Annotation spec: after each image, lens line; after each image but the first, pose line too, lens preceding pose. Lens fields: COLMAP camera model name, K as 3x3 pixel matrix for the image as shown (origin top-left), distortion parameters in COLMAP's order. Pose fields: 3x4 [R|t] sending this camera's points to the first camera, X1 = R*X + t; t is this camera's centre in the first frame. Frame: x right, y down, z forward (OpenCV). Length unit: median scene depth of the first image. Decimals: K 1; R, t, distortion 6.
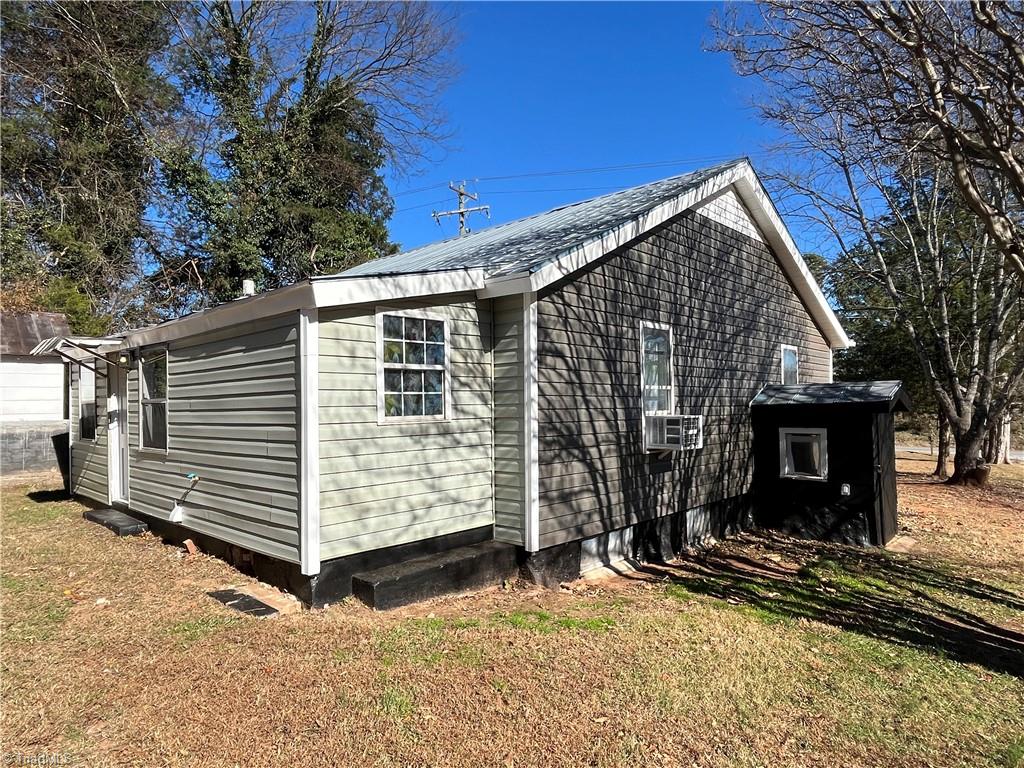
lens RADIAL K [[622.2, 0, 513.2], [0, 622.2, 388.4], [0, 0, 1]] dist [0.003085, -0.000210]
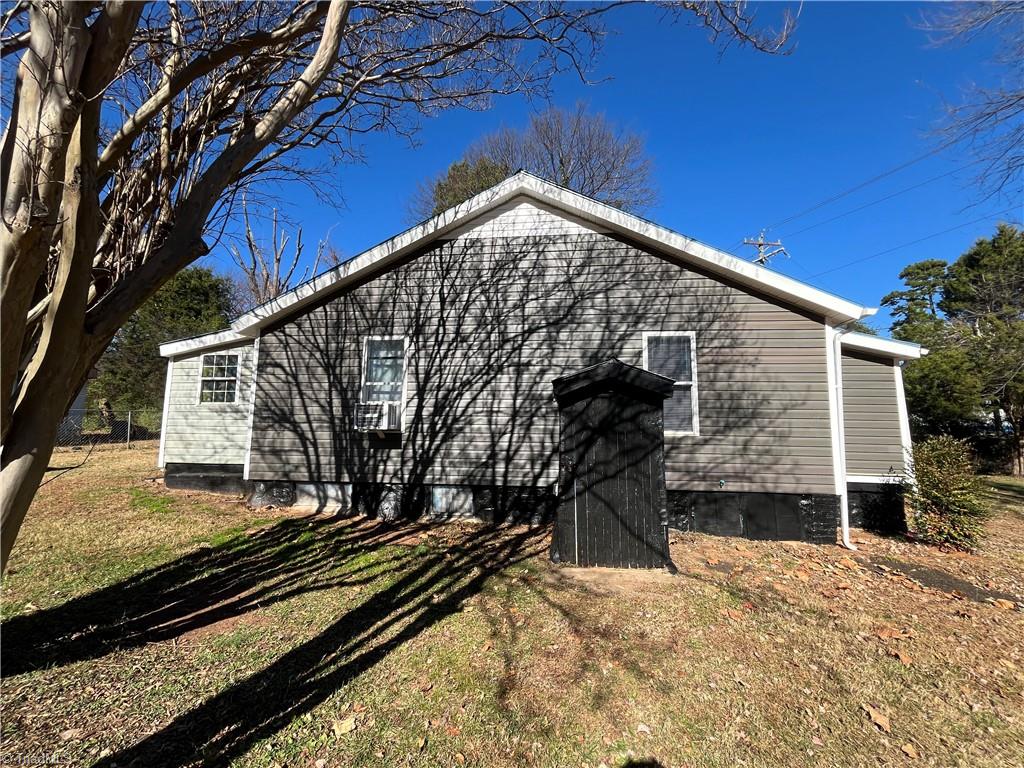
lens RADIAL K [[420.3, 0, 513.4], [0, 420.3, 385.1], [0, 0, 1]] dist [0.000974, 0.000062]
pose [[0.600104, -0.067702, -0.797052, 1.316565], [0.003803, 0.996642, -0.081793, 0.089798], [0.799913, 0.046053, 0.598346, 0.809021]]
